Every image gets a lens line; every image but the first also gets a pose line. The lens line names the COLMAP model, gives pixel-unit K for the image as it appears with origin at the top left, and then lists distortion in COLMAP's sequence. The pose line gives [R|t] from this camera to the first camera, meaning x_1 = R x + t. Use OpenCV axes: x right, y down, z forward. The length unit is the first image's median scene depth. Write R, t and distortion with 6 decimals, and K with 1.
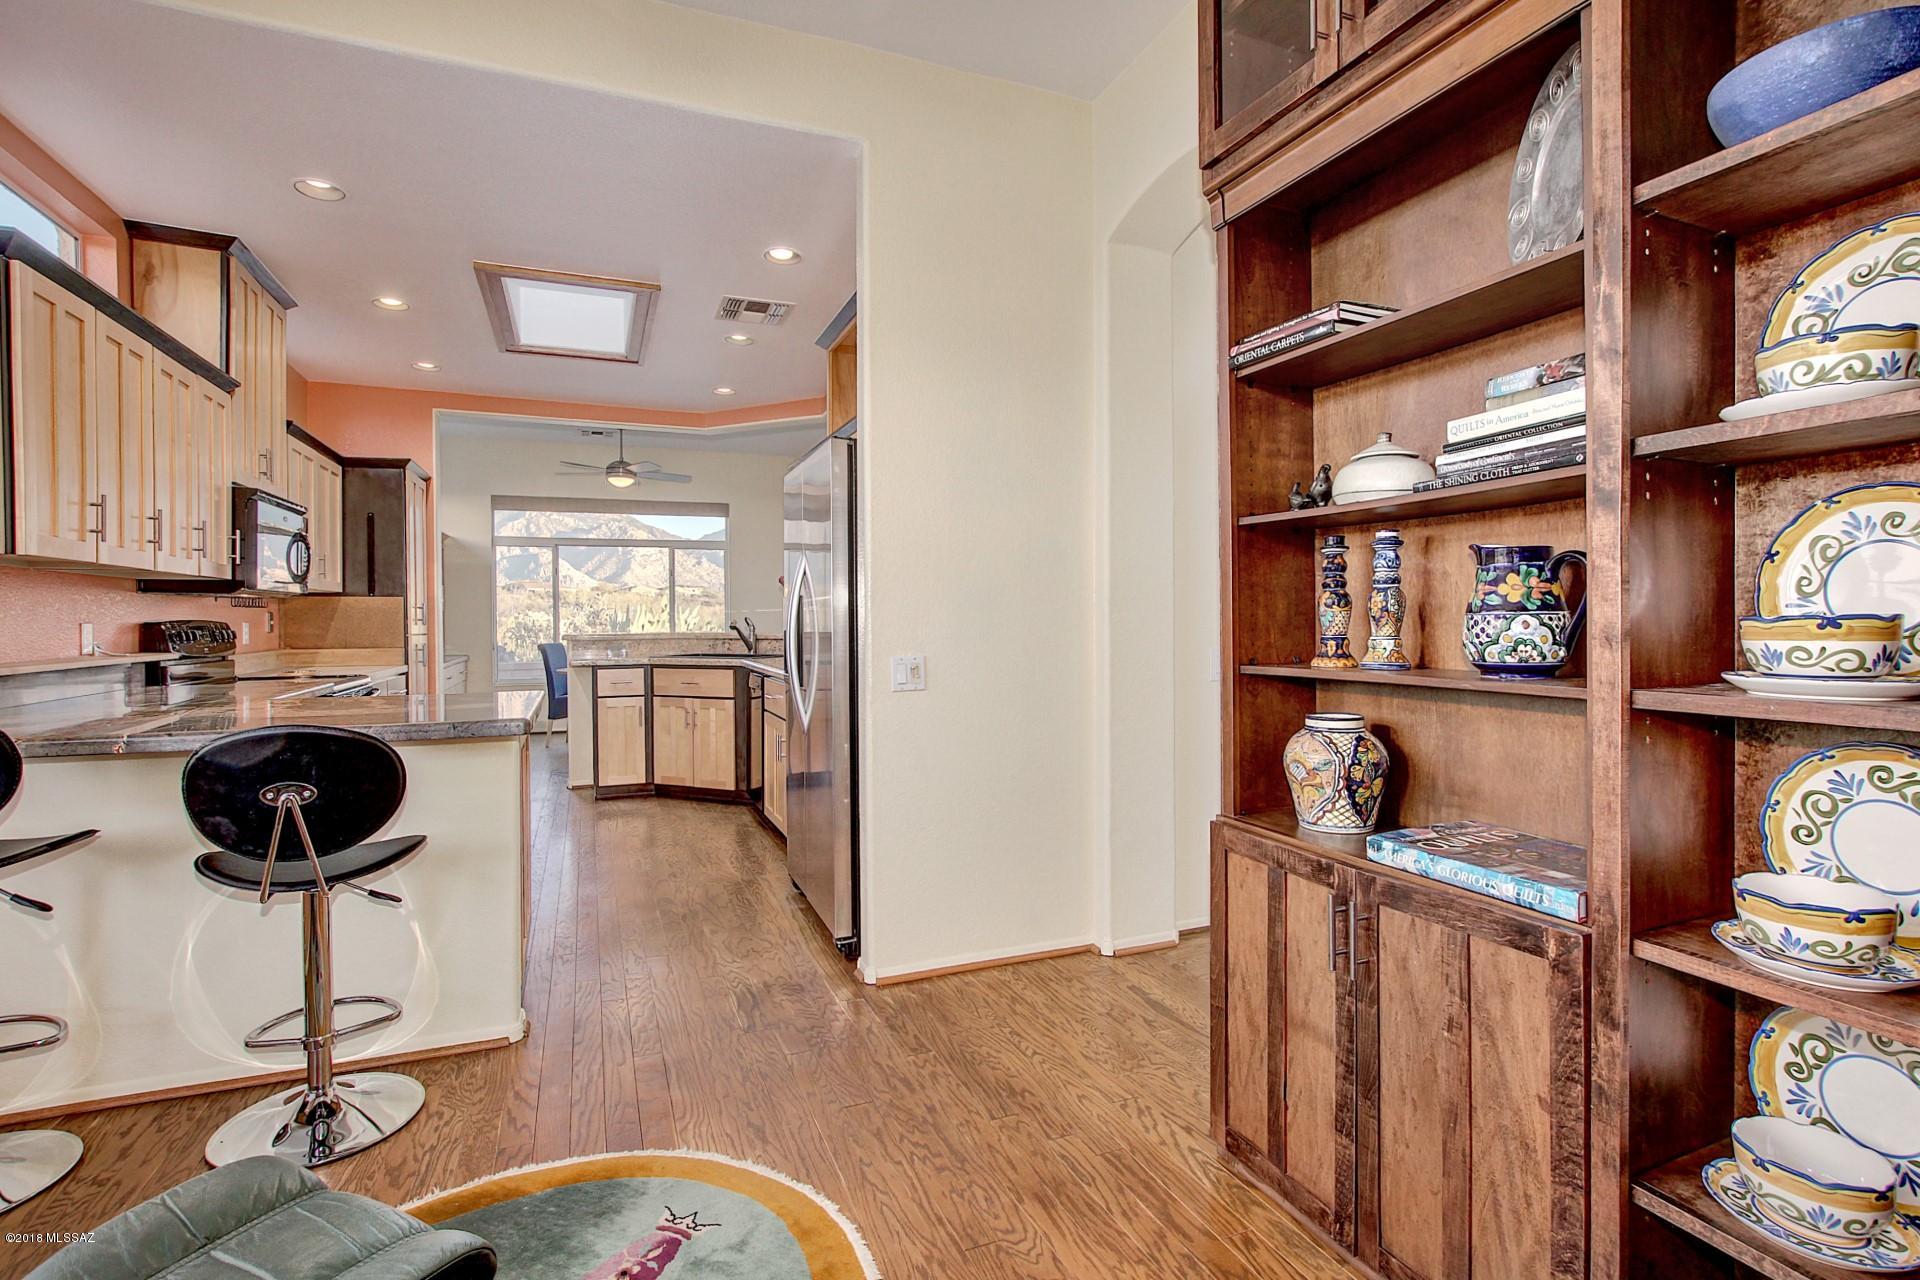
lens RADIAL K [[917.0, 0, 954.0], [0, 917.0, 628.6], [0, 0, 1]] dist [-0.046482, 0.000117]
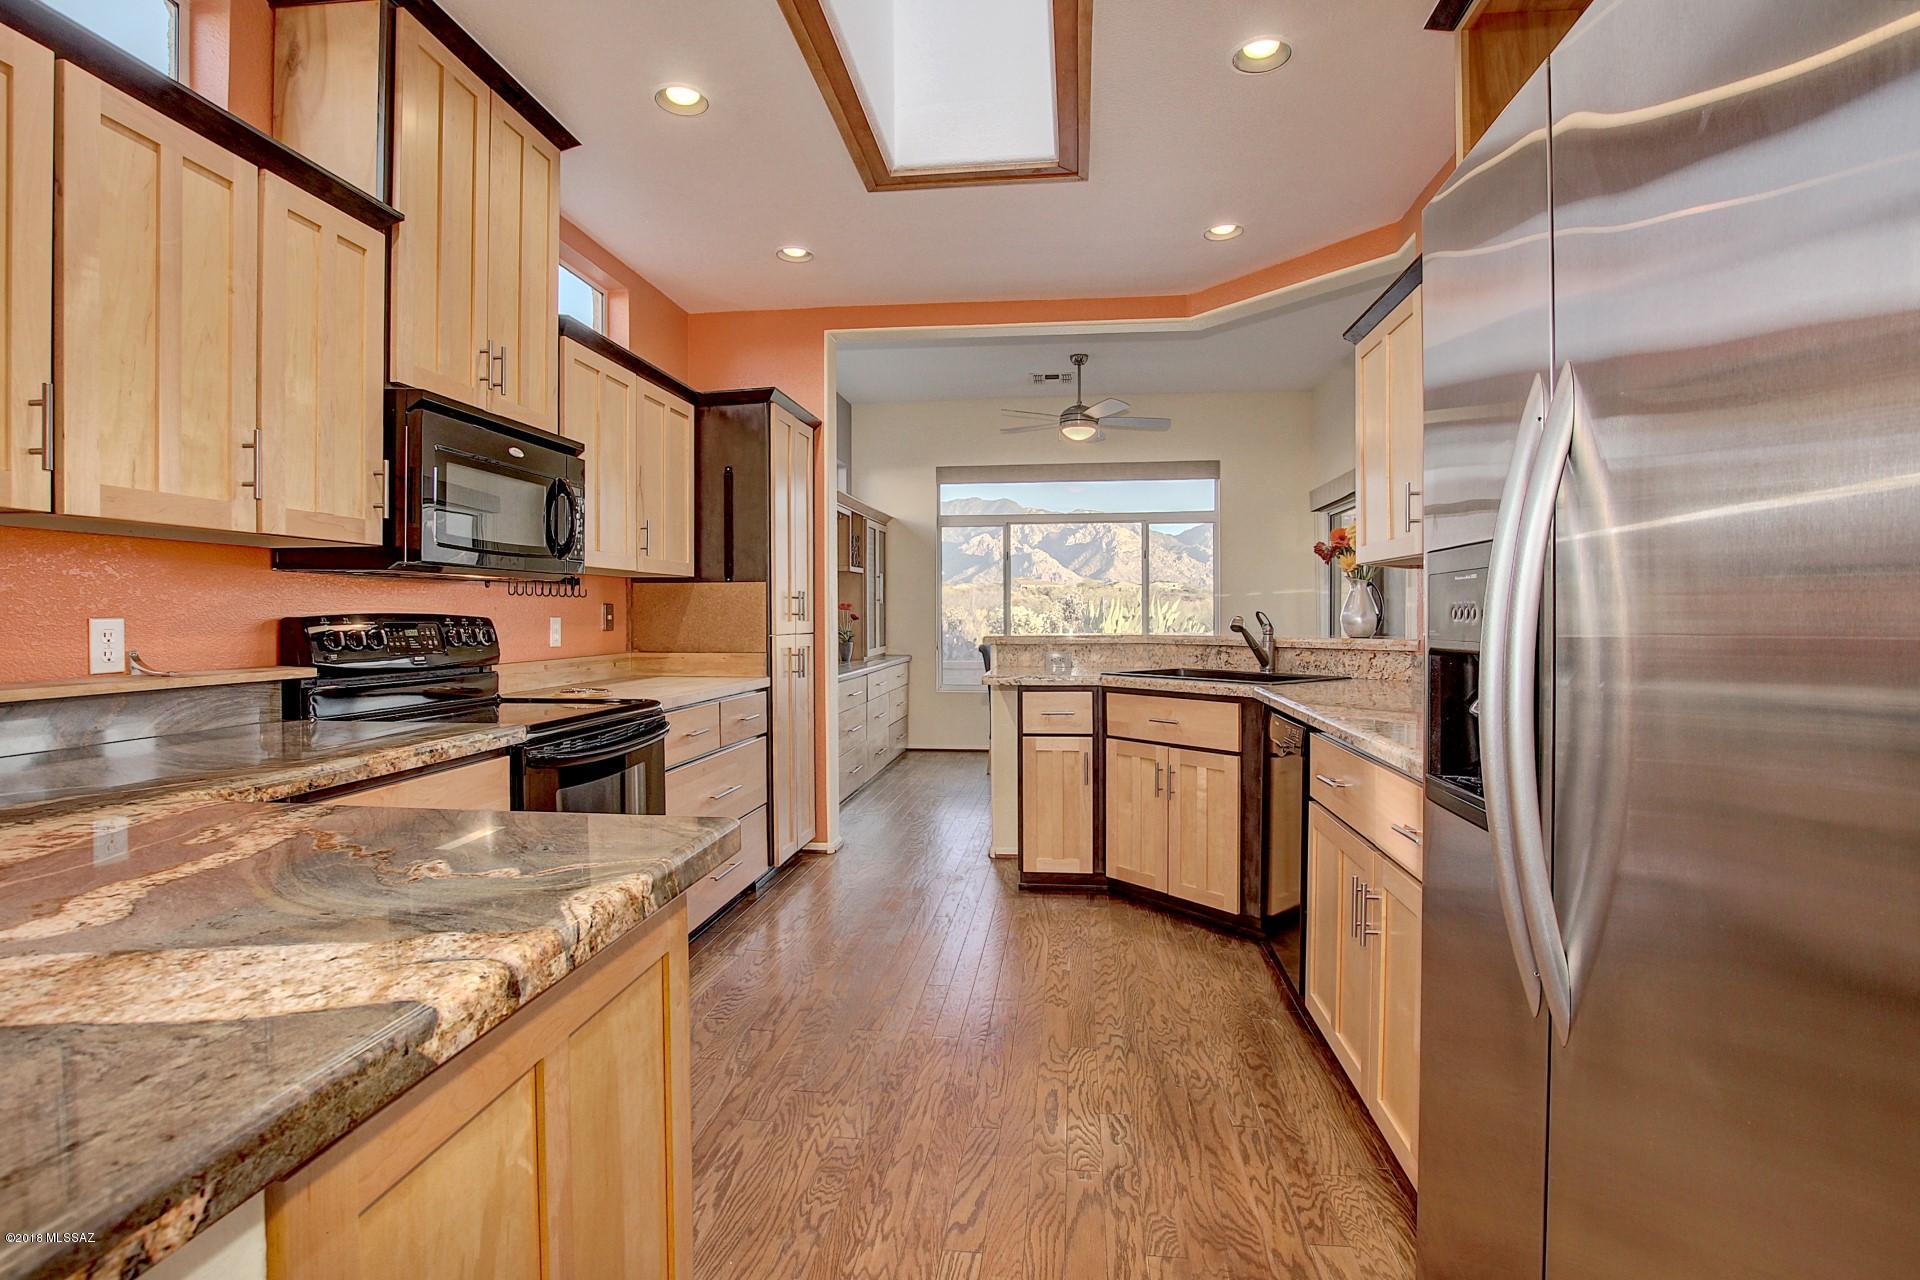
lens RADIAL K [[922.2, 0, 968.0], [0, 922.2, 634.8], [0, 0, 1]] dist [-0.029132, 0.001643]
pose [[0.878842, 0.012322, -0.476953, -0.117155], [-0.006612, 0.999885, 0.013650, -0.004143], [0.477066, -0.008843, 0.878823, 0.416946]]
